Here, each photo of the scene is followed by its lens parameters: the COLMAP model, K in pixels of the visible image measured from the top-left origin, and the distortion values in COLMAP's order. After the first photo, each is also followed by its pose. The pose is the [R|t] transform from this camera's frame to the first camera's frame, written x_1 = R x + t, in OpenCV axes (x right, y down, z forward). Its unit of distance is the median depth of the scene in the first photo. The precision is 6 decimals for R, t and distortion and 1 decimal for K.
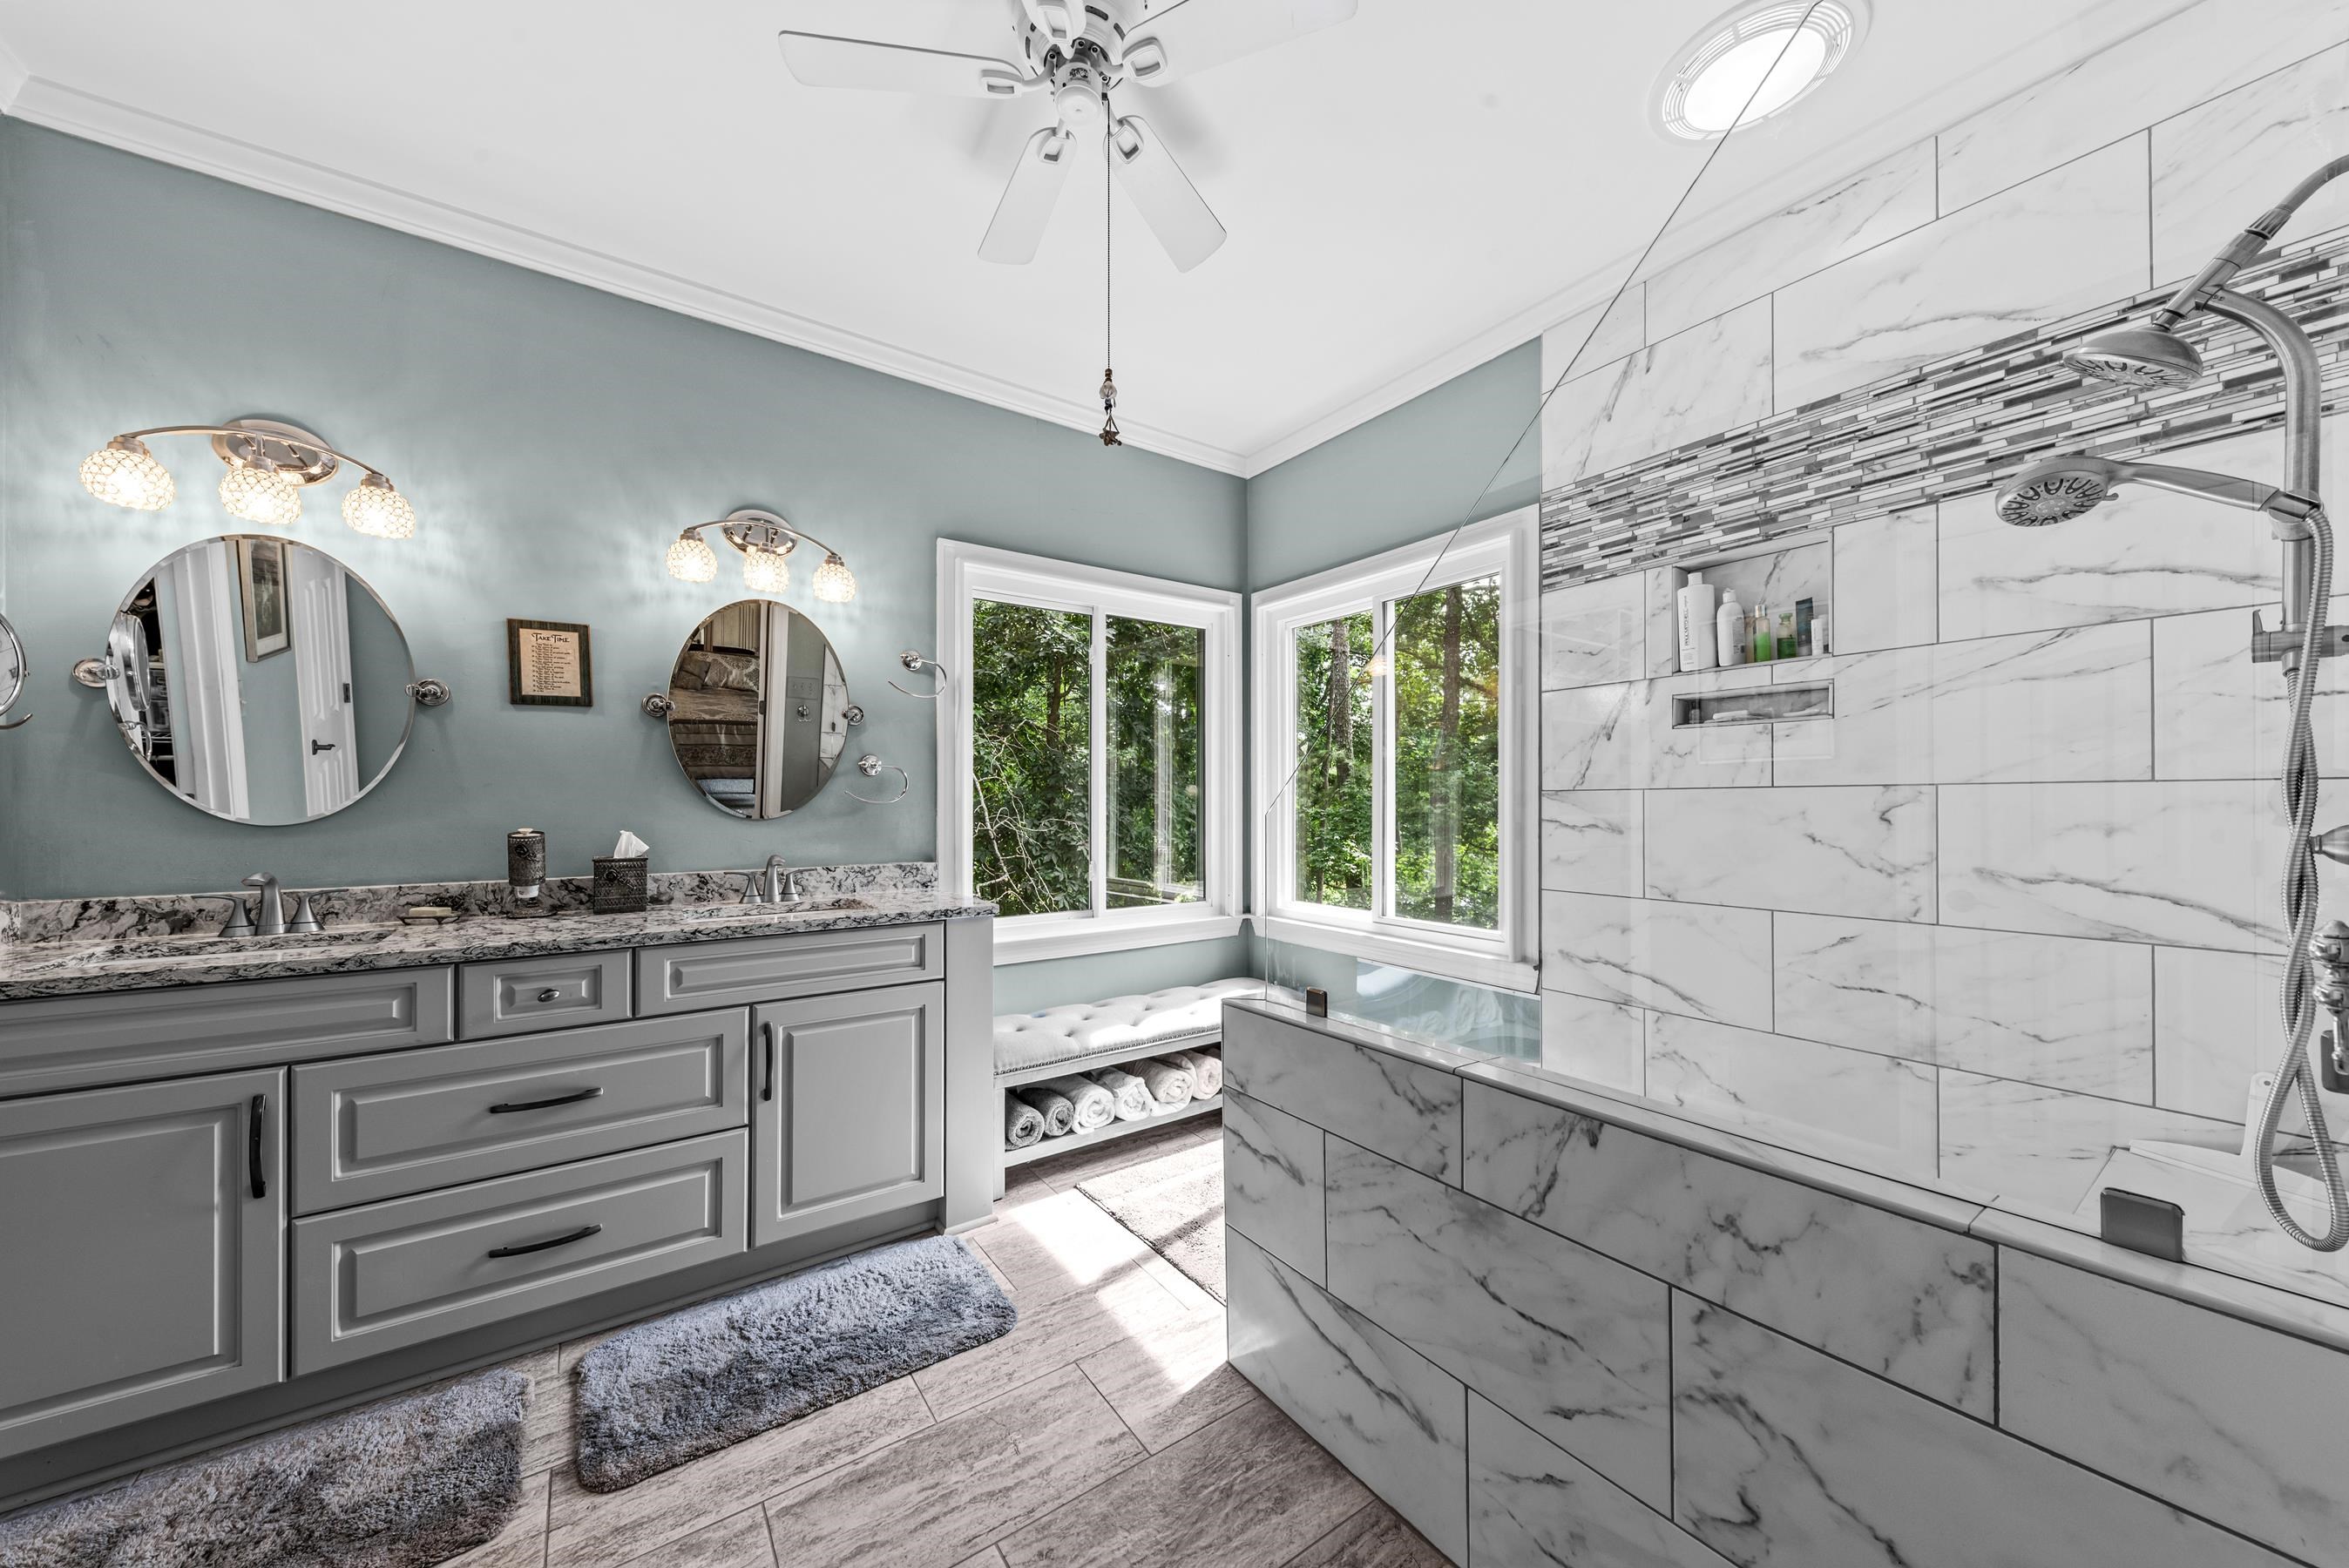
lens RADIAL K [[826.0, 0, 1183.7], [0, 826.0, 803.3], [0, 0, 1]] dist [0.009179, -0.002515]
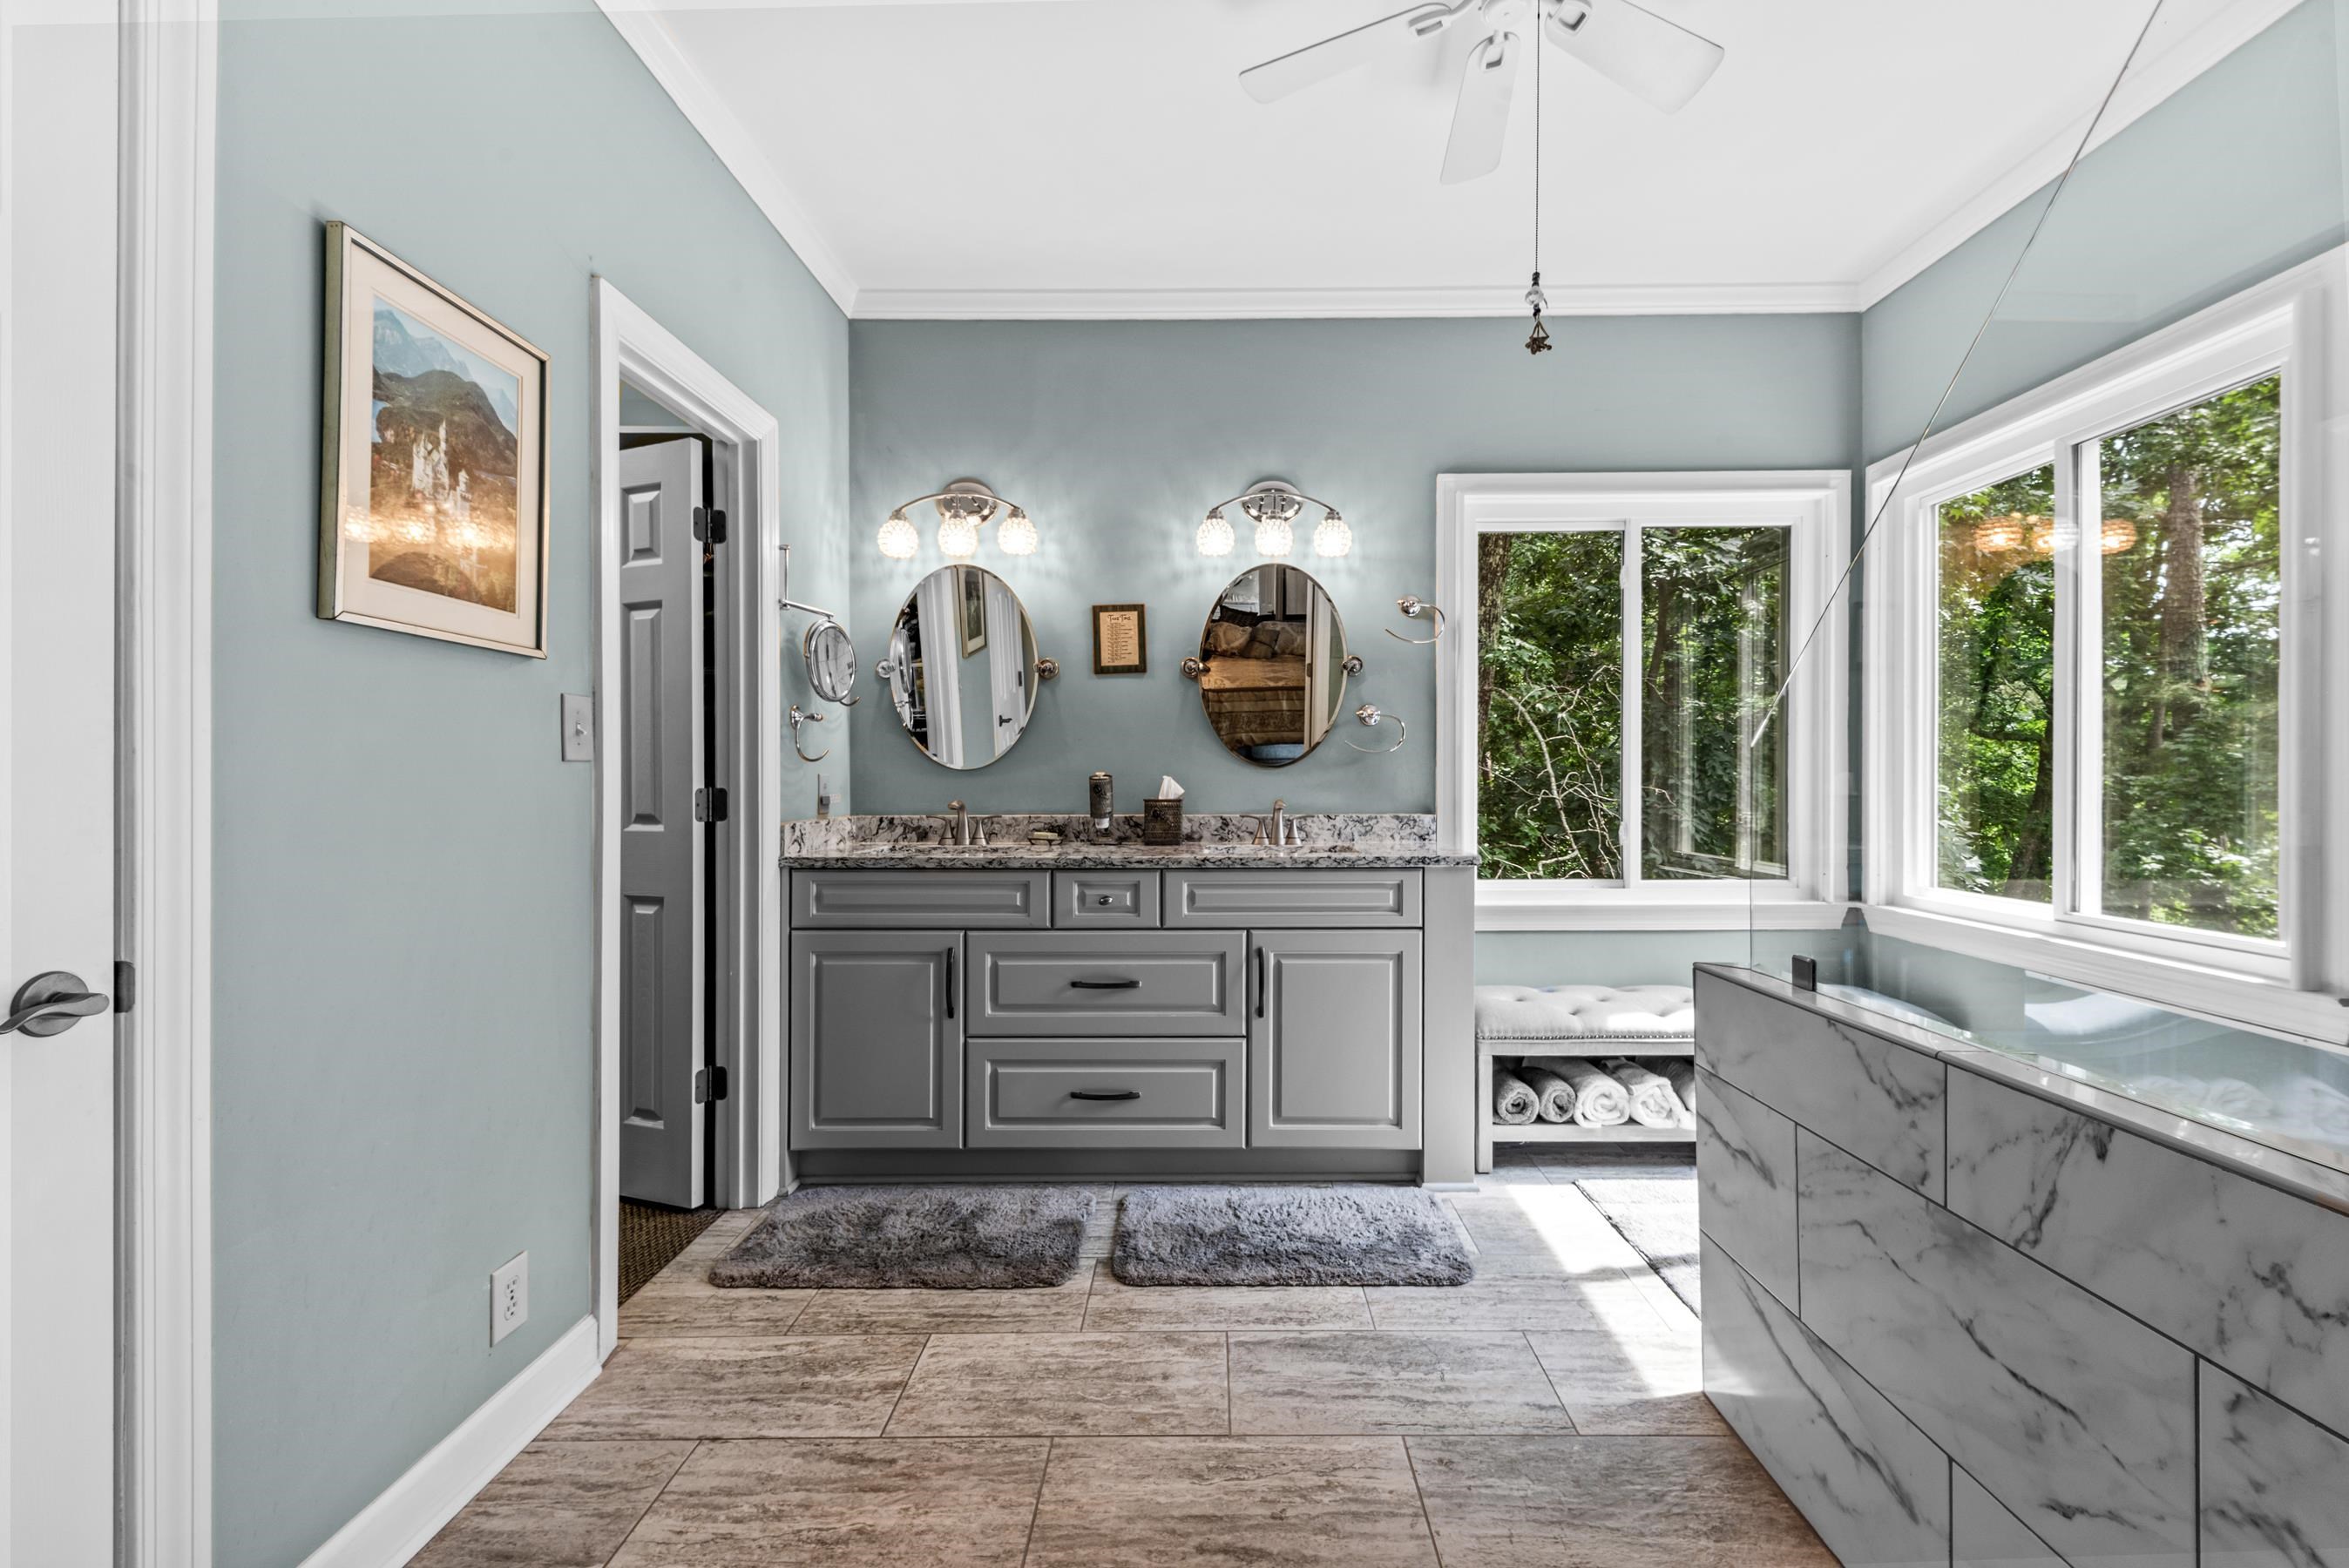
lens RADIAL K [[996.4, 0, 1193.5], [0, 996.4, 787.6], [0, 0, 1]] dist [0.012841, -0.002090]
pose [[0.802046, 0.005300, -0.597239, 0.229553], [-0.002493, 0.999982, 0.005525, 0.047648], [0.597257, -0.002943, 0.802044, -0.125349]]
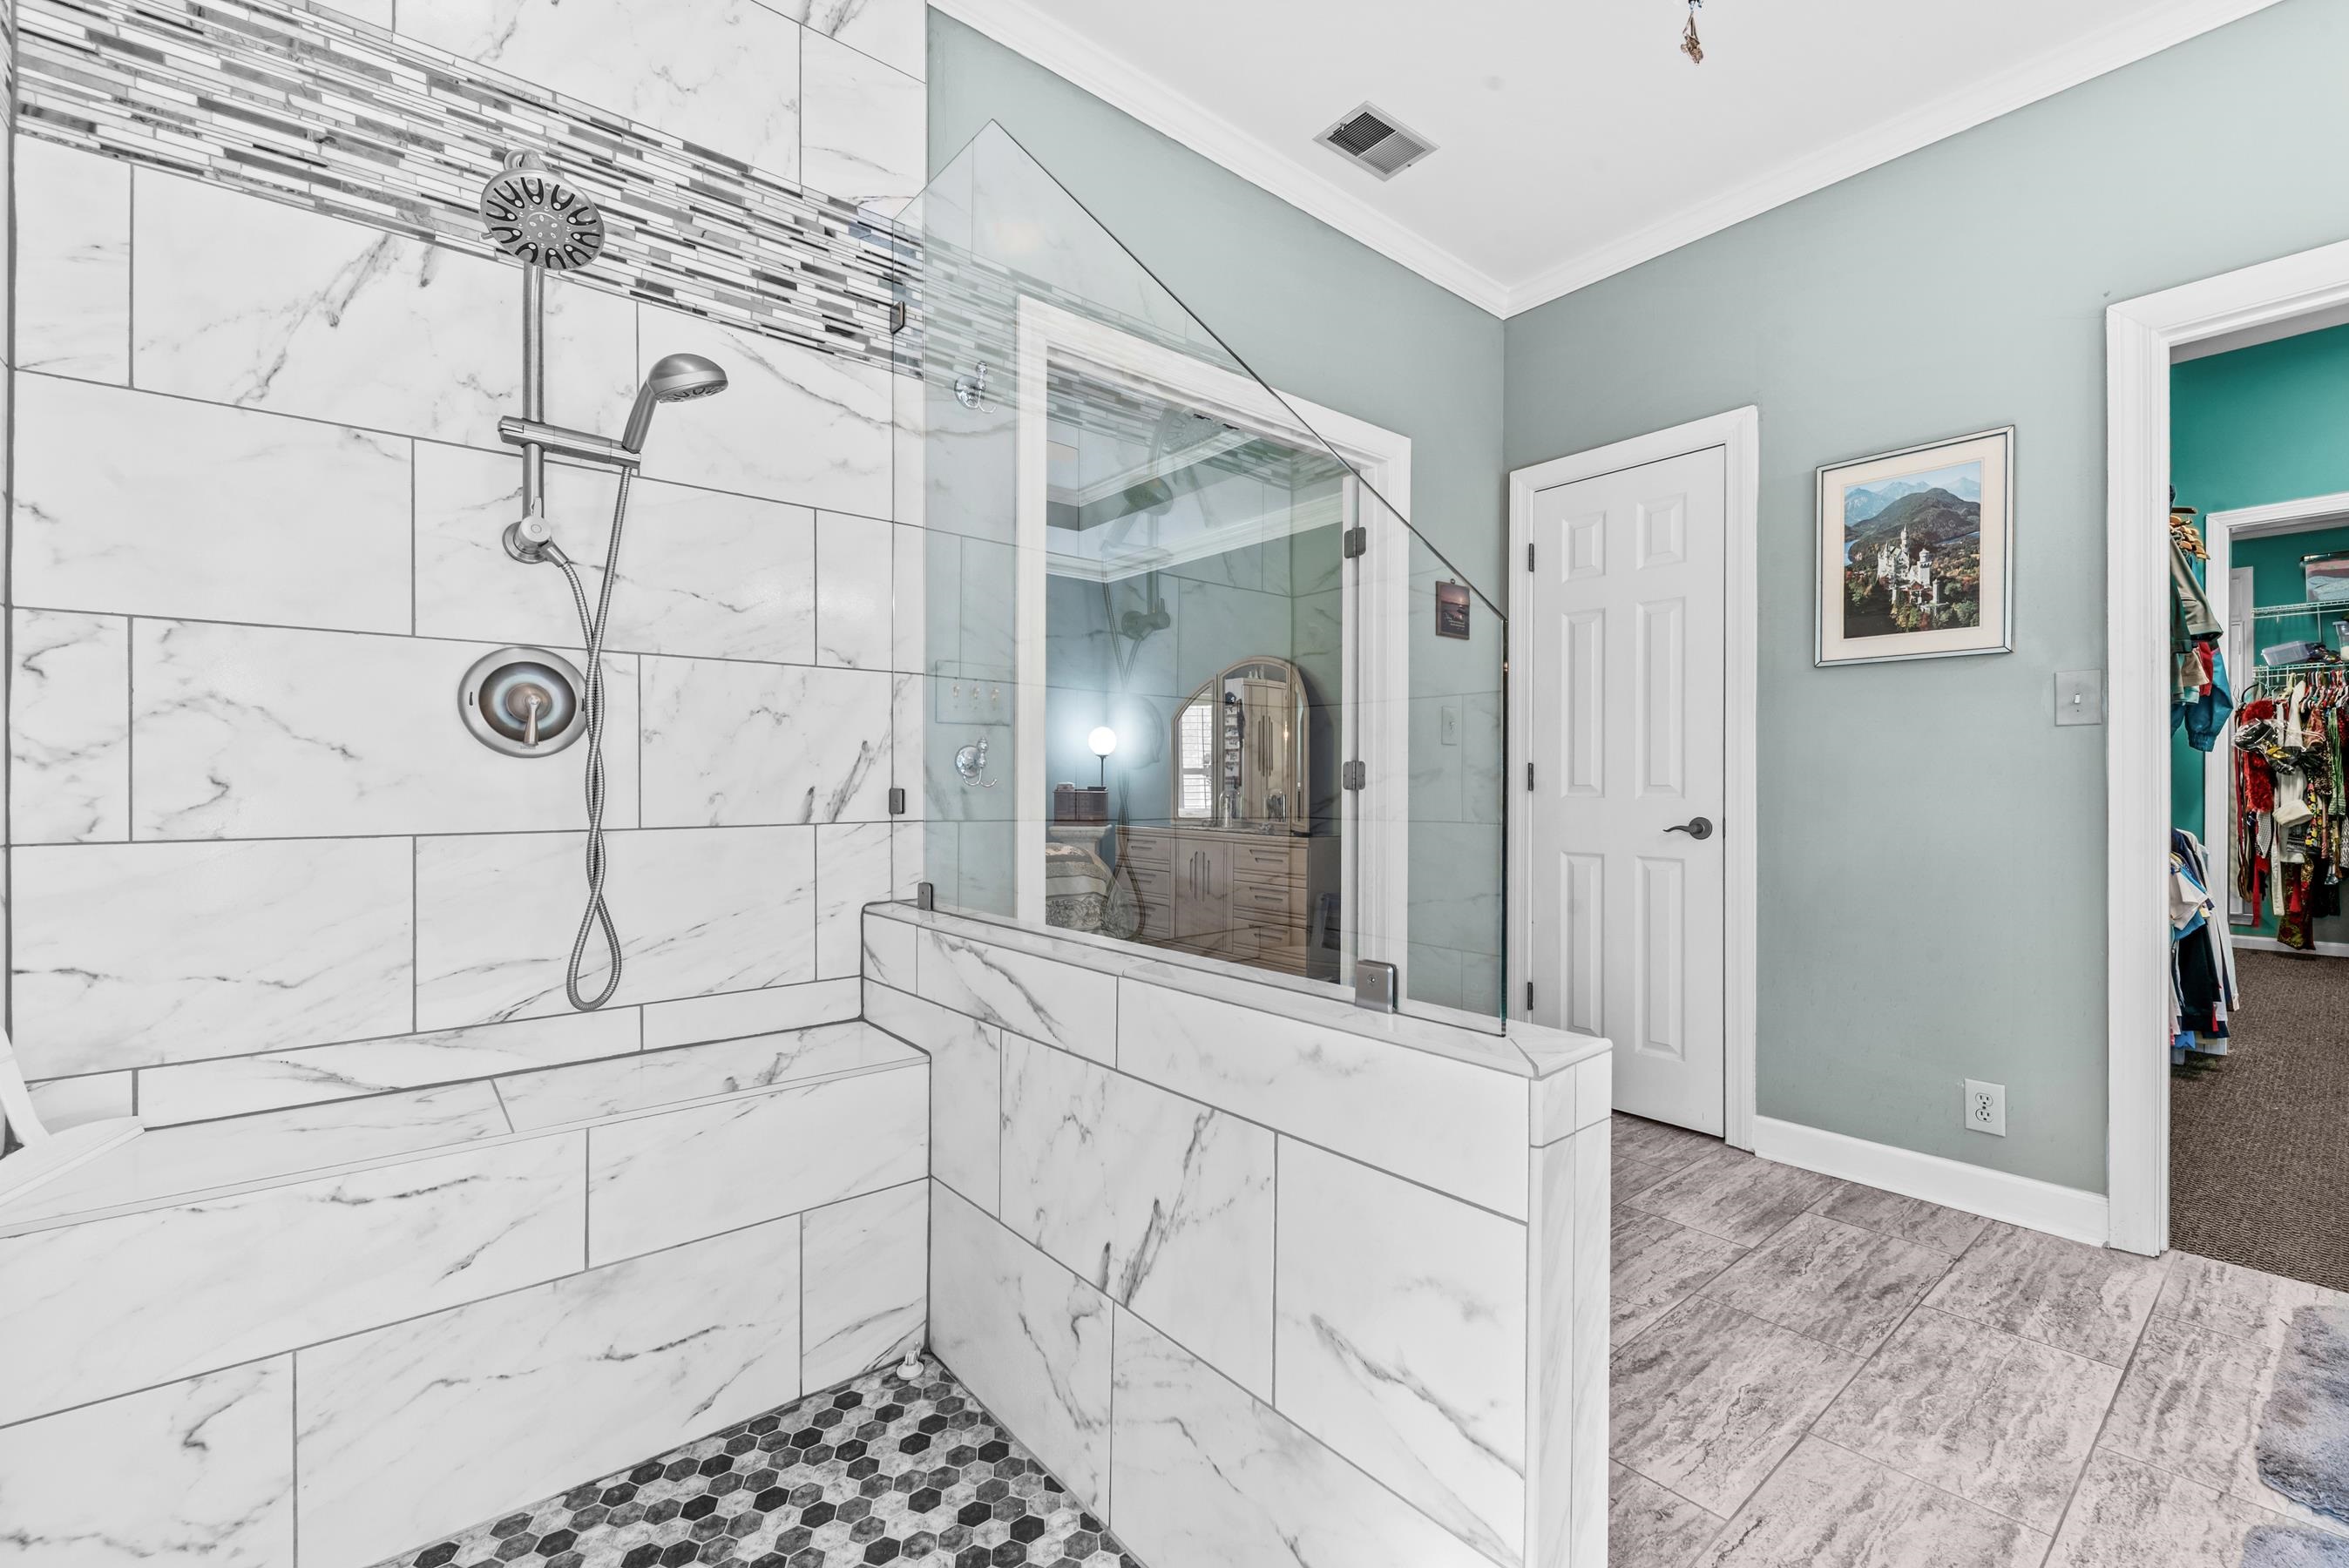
lens RADIAL K [[996.4, 0, 1183.3], [0, 996.4, 779.5], [0, 0, 1]] dist [0.012841, -0.002090]
pose [[-0.999150, 0.002176, -0.041163, 0.272094], [0.002116, 0.999997, 0.001496, 0.088119], [0.041166, 0.001407, -0.999151, 1.381571]]
